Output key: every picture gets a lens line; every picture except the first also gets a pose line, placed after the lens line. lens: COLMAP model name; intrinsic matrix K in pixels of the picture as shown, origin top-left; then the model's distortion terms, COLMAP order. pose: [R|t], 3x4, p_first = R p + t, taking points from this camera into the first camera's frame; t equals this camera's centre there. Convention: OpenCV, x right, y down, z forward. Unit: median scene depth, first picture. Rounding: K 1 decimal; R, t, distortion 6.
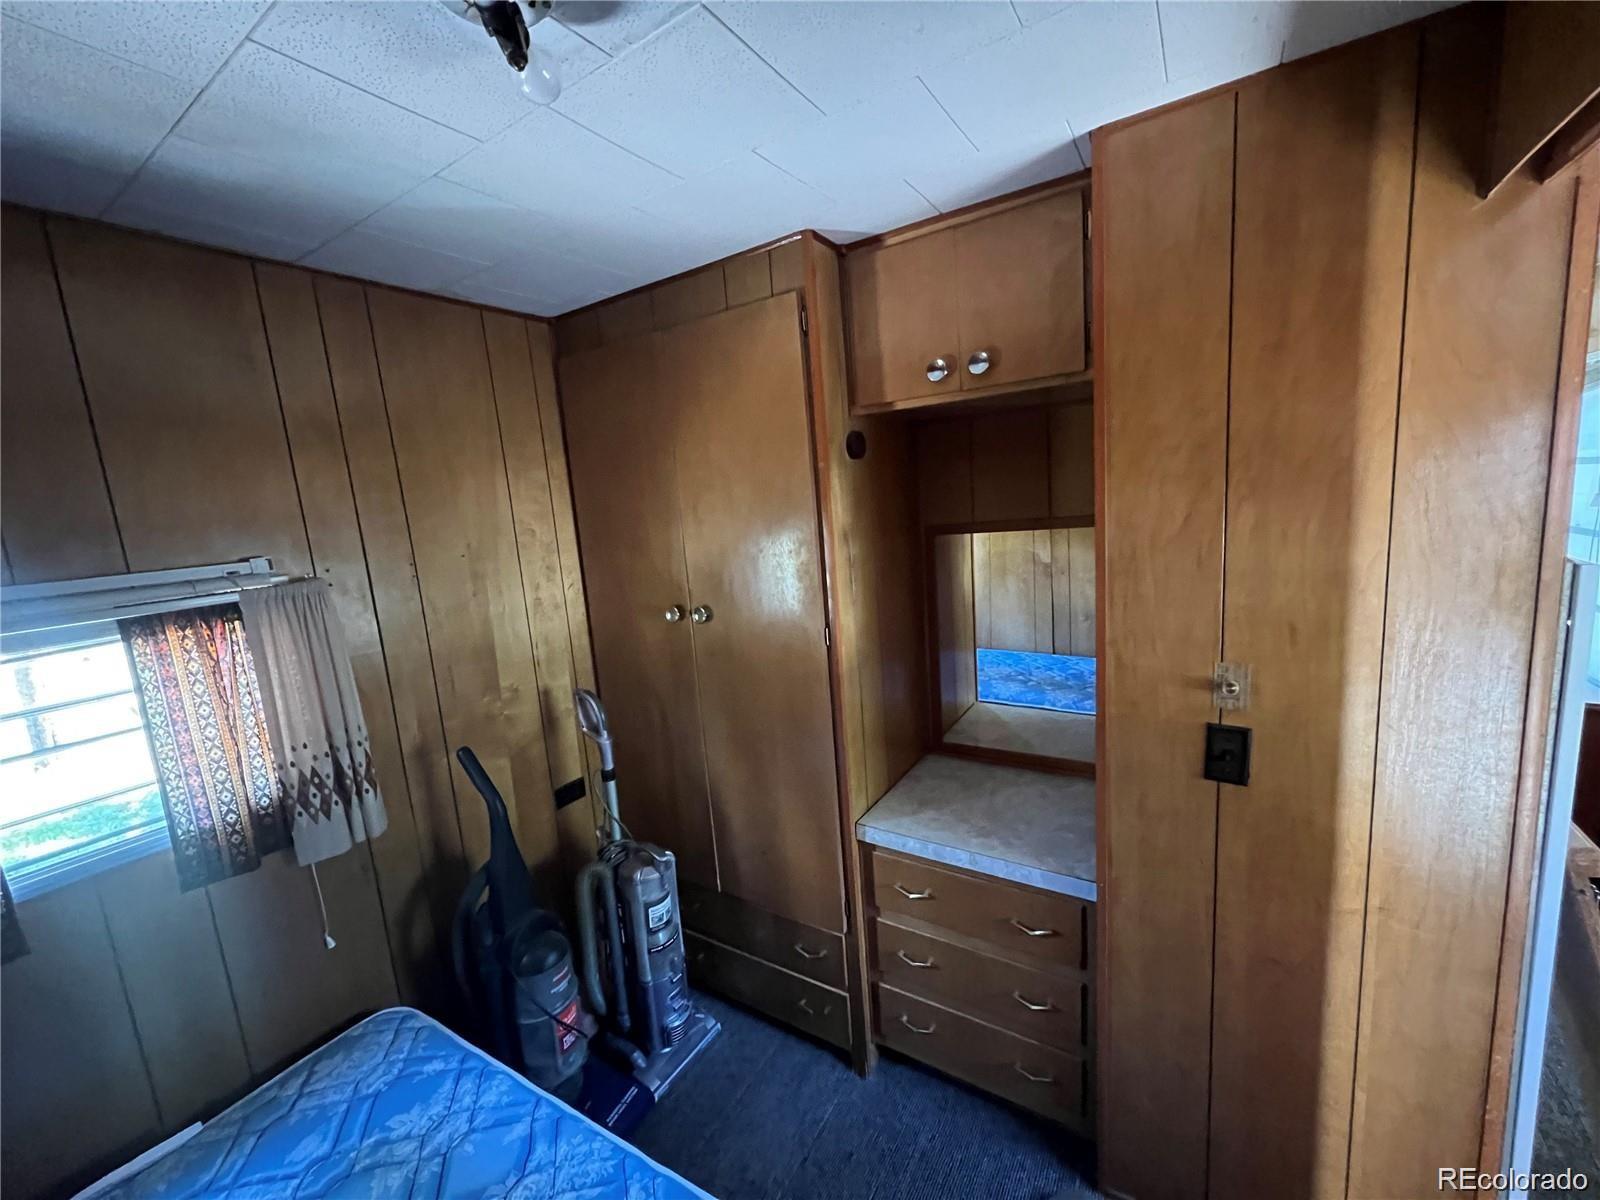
lens RADIAL K [[638.1, 0, 802.2], [0, 638.1, 602.9], [0, 0, 1]] dist [-0.002929, 0.000736]
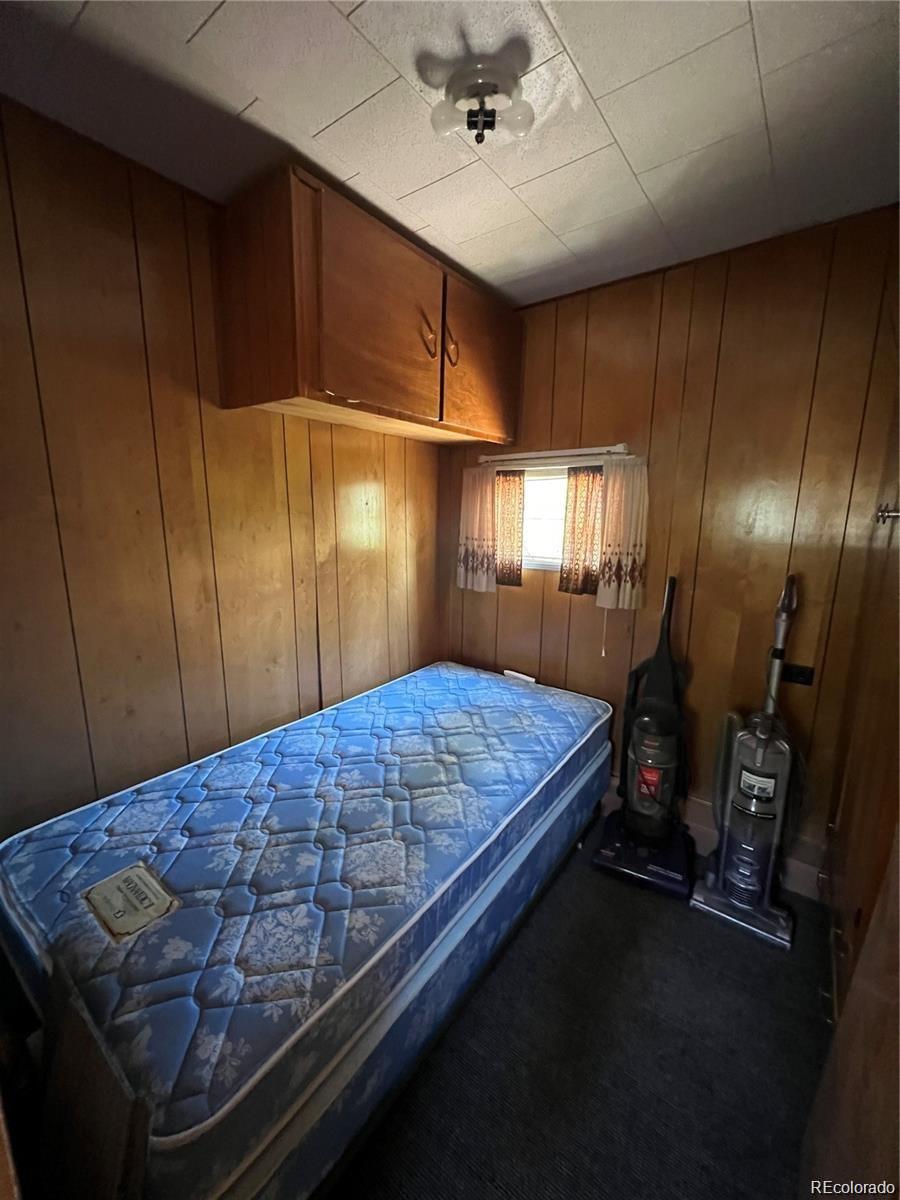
lens RADIAL K [[478.6, 0, 450.8], [0, 478.6, 594.3], [0, 0, 1]] dist [-0.002929, 0.000736]
pose [[-0.067335, 0.261118, -0.962956, 0.668651], [-0.161967, 0.949483, 0.268790, 0.054277], [0.984496, 0.174066, -0.021641, 0.583075]]
